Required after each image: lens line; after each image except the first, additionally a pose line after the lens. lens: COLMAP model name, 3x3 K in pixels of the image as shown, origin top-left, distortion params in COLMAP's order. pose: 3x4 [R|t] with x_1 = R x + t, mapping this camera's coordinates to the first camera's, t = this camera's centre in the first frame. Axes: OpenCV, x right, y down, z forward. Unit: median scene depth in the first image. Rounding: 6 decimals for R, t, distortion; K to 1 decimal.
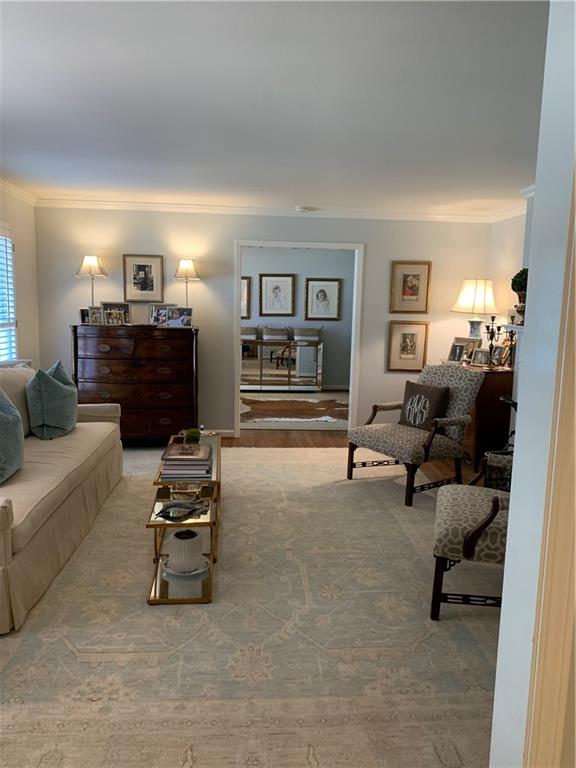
lens RADIAL K [[582.5, 0, 289.3], [0, 582.5, 384.0], [0, 0, 1]] dist [0.021208, -0.028813]
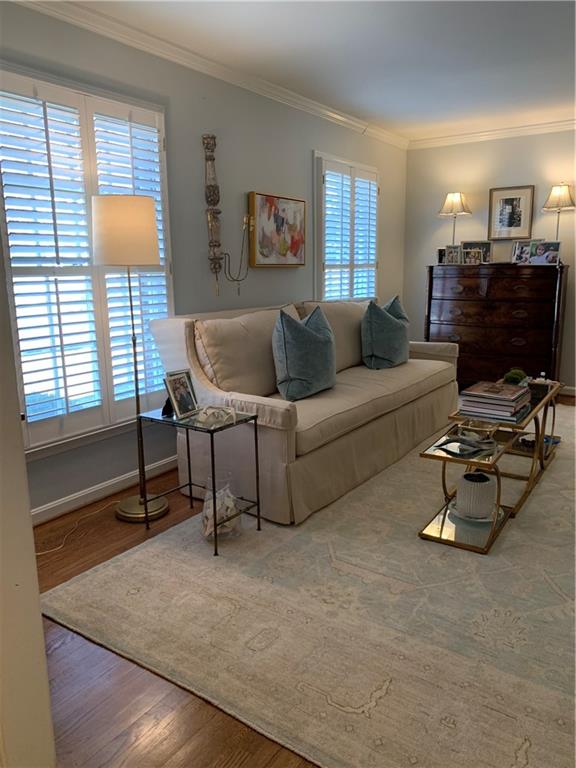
lens RADIAL K [[582.5, 0, 289.0], [0, 582.5, 384.6], [0, 0, 1]] dist [0.021208, -0.028813]
pose [[0.779923, 0.097266, -0.618272, 0.111607], [-0.056319, 0.994749, 0.085449, 0.042185], [0.623337, -0.031823, 0.781306, 0.092509]]
